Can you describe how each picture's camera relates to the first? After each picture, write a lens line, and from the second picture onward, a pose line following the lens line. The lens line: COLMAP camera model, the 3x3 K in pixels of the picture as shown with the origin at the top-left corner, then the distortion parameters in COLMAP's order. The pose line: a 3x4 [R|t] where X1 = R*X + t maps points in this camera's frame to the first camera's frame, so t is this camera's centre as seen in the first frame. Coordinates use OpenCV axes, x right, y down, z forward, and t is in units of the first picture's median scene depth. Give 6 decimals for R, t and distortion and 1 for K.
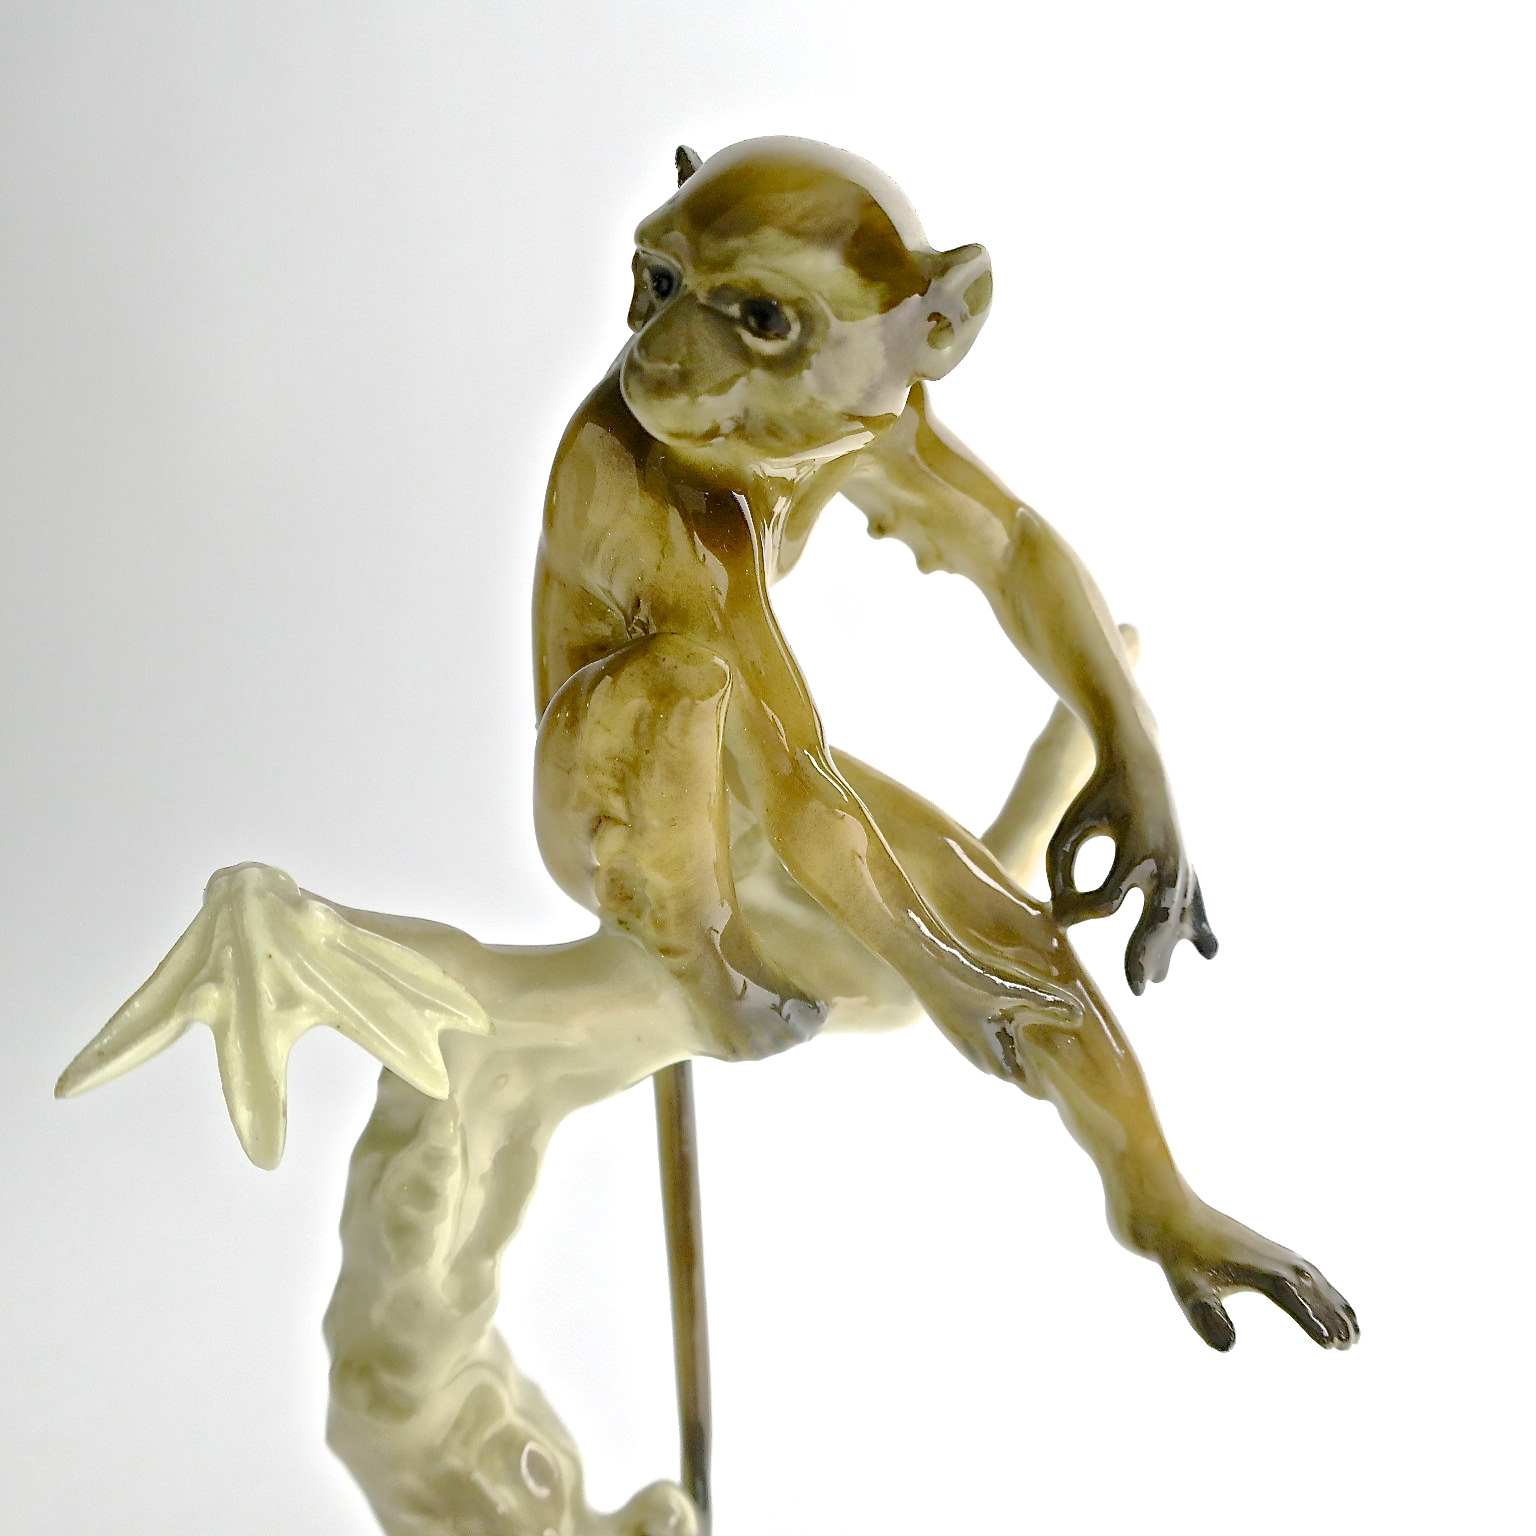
lens RADIAL K [[1668.7, 0, 768.0], [0, 1668.7, 768.0], [0, 0, 1]] dist [-0.061718, -0.001223]
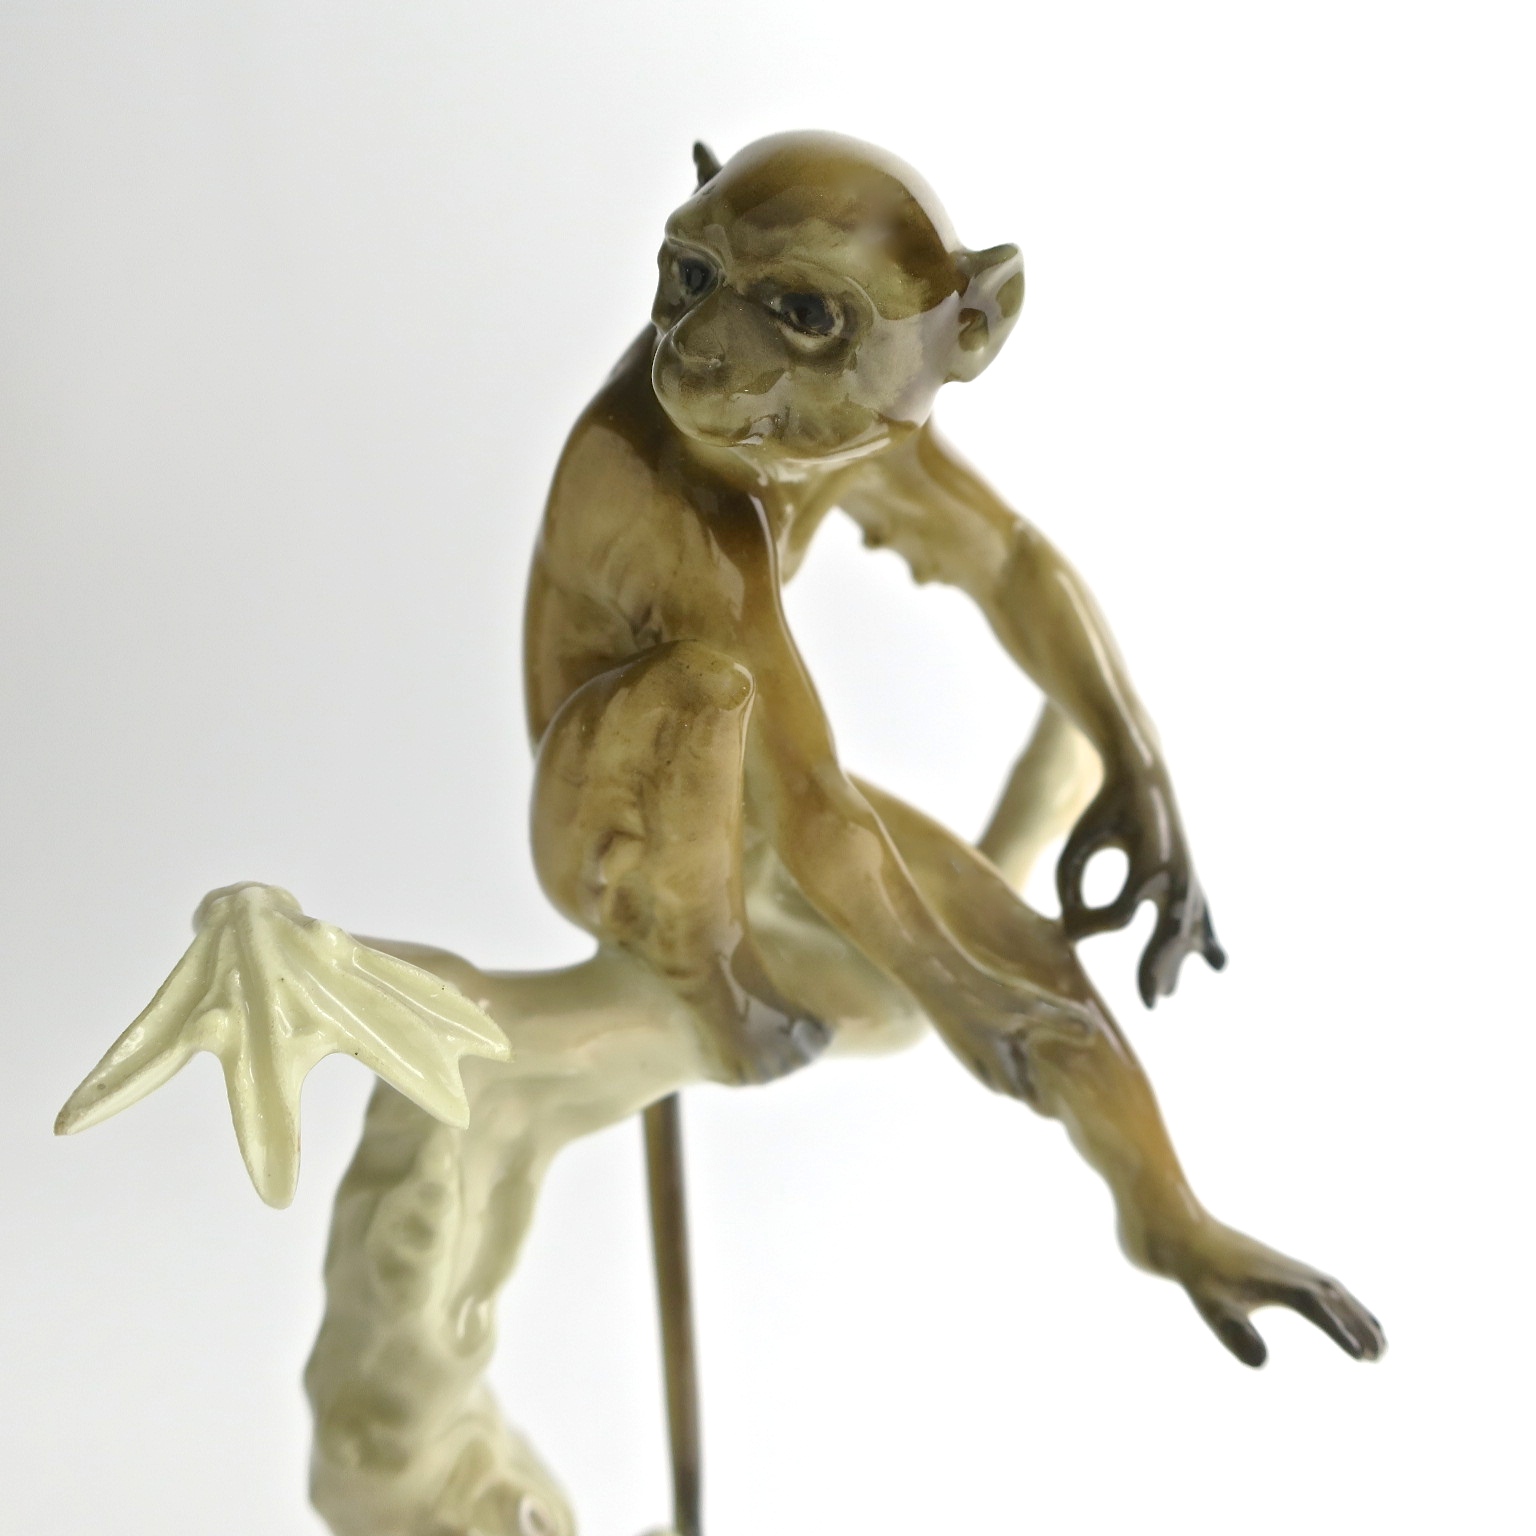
lens RADIAL K [[1668.7, 0, 768.0], [0, 1668.7, 768.0], [0, 0, 1]] dist [-0.061718, -0.001223]
pose [[0.996243, -0.004895, 0.086459, -0.093012], [0.007089, 0.999660, -0.025083, 0.016857], [-0.086307, 0.025602, 0.995940, 0.034060]]
